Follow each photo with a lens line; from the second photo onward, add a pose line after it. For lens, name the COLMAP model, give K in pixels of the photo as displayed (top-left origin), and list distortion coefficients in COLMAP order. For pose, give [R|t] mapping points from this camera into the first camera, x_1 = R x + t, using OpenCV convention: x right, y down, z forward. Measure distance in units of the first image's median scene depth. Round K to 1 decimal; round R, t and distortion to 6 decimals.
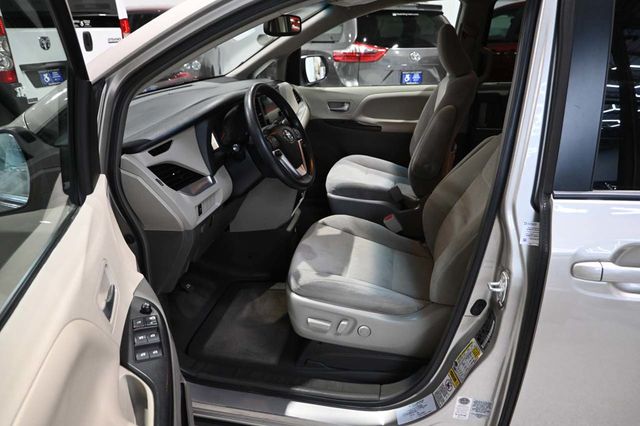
lens RADIAL K [[437.7, 0, 320.0], [0, 437.7, 213.0], [0, 0, 1]] dist [0.001245, -0.001758]
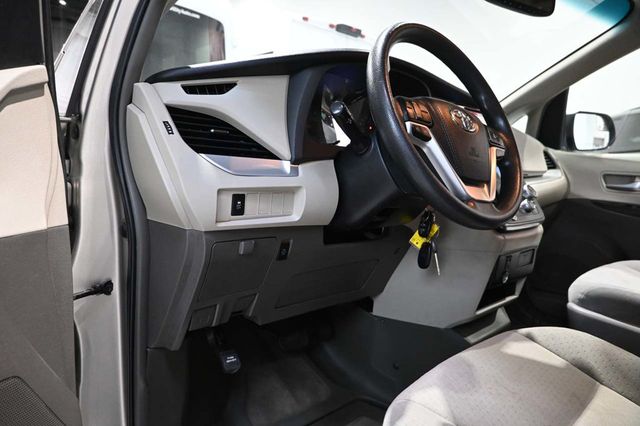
lens RADIAL K [[437.7, 0, 320.0], [0, 437.7, 213.0], [0, 0, 1]] dist [0.001245, -0.001758]
pose [[0.812721, 0.129282, -0.568129, 0.078281], [-0.284267, 0.939130, -0.192944, 0.056231], [0.508603, 0.318310, 0.800001, 0.465962]]
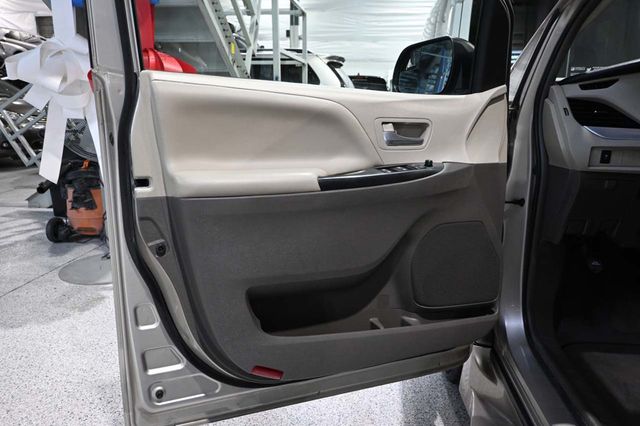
lens RADIAL K [[482.2, 0, 320.0], [0, 482.2, 213.0], [0, 0, 1]] dist [0.007516, 0.007252]
pose [[0.095991, 0.220739, -0.970598, 0.459081], [-0.408207, 0.898061, 0.163871, 0.122577], [0.907829, 0.380475, 0.176313, 0.267419]]
